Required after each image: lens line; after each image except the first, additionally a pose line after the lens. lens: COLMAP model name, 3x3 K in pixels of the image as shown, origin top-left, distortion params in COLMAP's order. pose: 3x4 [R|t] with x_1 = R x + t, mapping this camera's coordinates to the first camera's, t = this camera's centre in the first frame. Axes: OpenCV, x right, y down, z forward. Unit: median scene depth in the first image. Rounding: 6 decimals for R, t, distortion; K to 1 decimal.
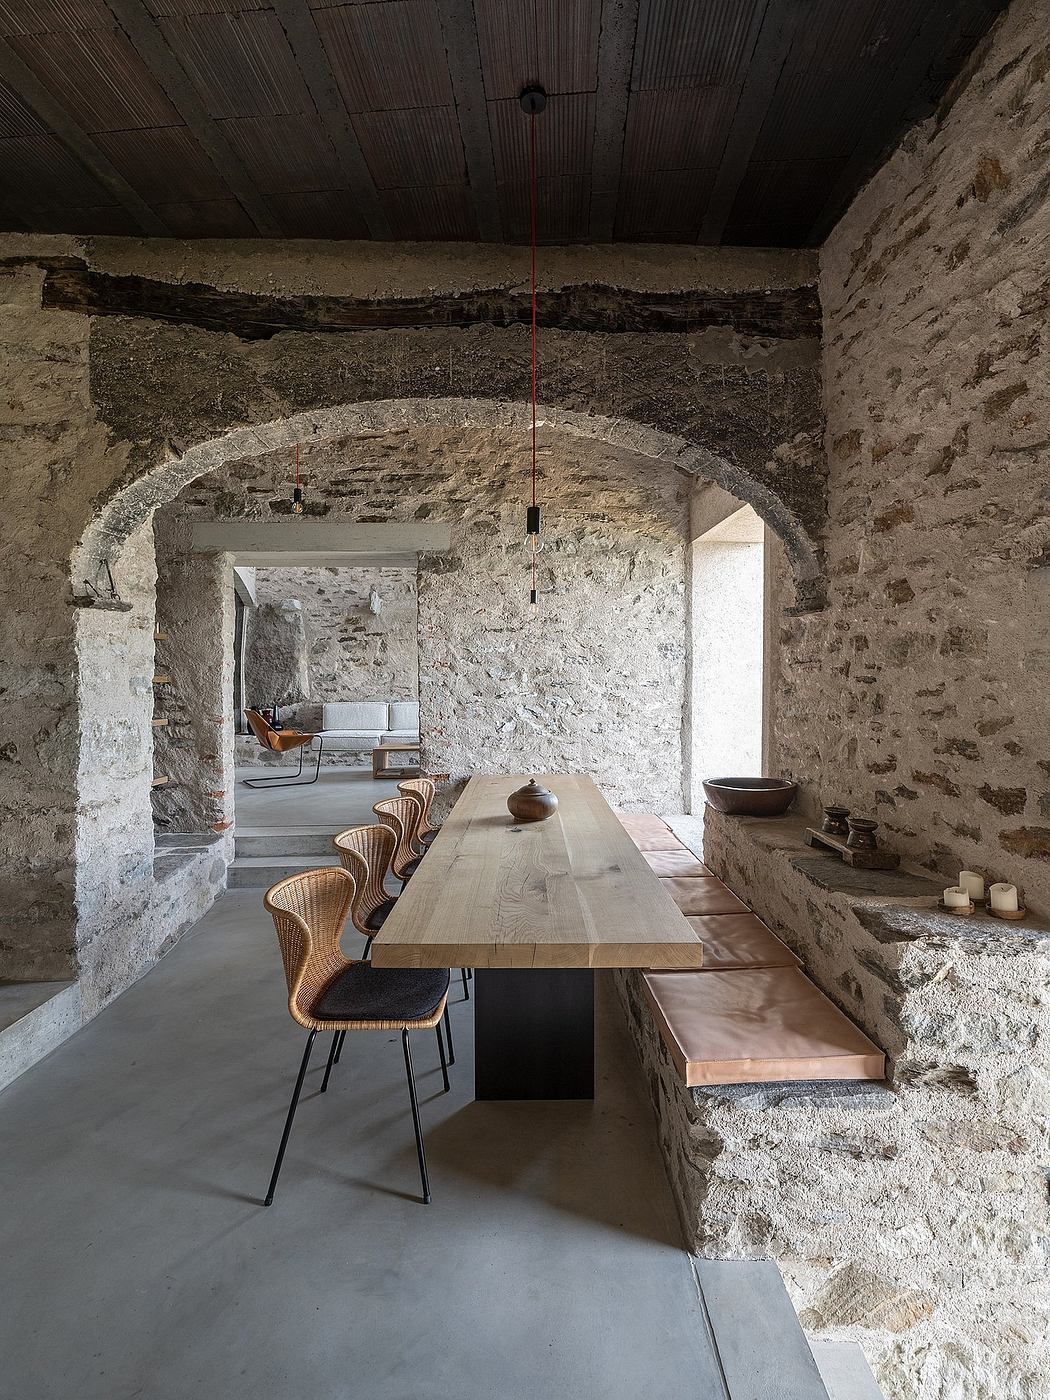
lens RADIAL K [[718.2, 0, 524.5], [0, 718.2, 696.7], [0, 0, 1]] dist [-0.000214, 0.000028]
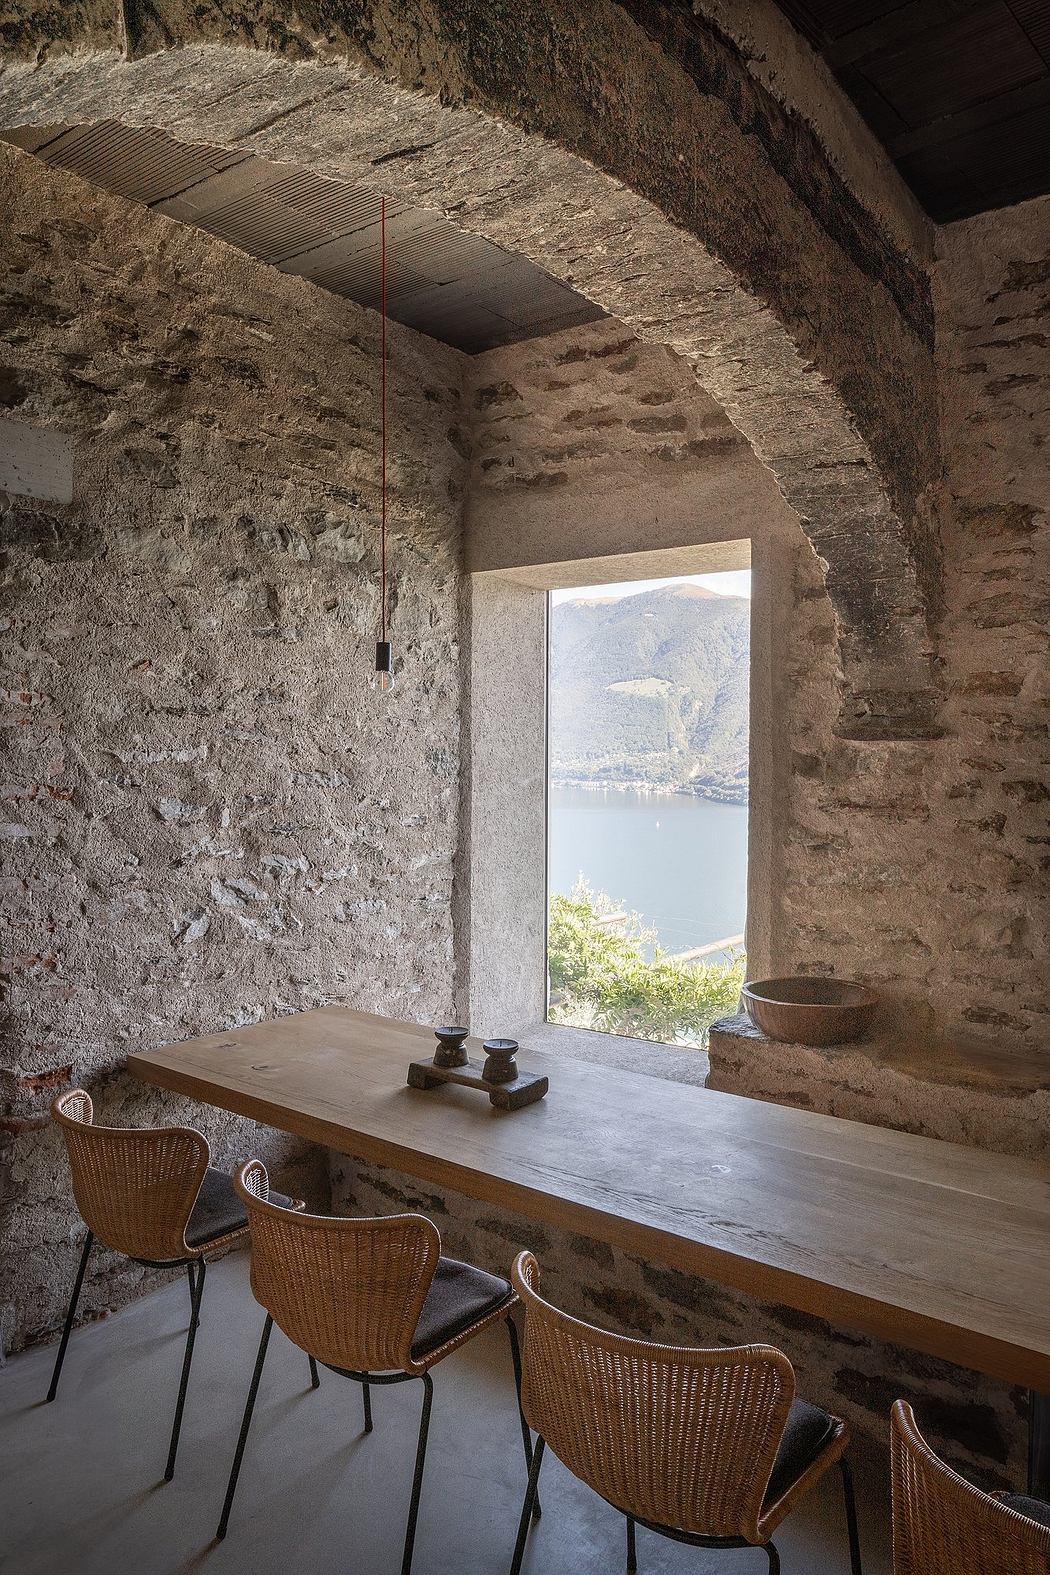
lens RADIAL K [[1120.7, 0, 525.2], [0, 1120.7, 785.4], [0, 0, 1]] dist [0.001804, -0.004304]
pose [[0.584132, -0.011349, 0.811580, -0.465170], [0.000847, 0.999910, 0.013373, -0.056587], [-0.811658, -0.007124, 0.584089, 0.434188]]
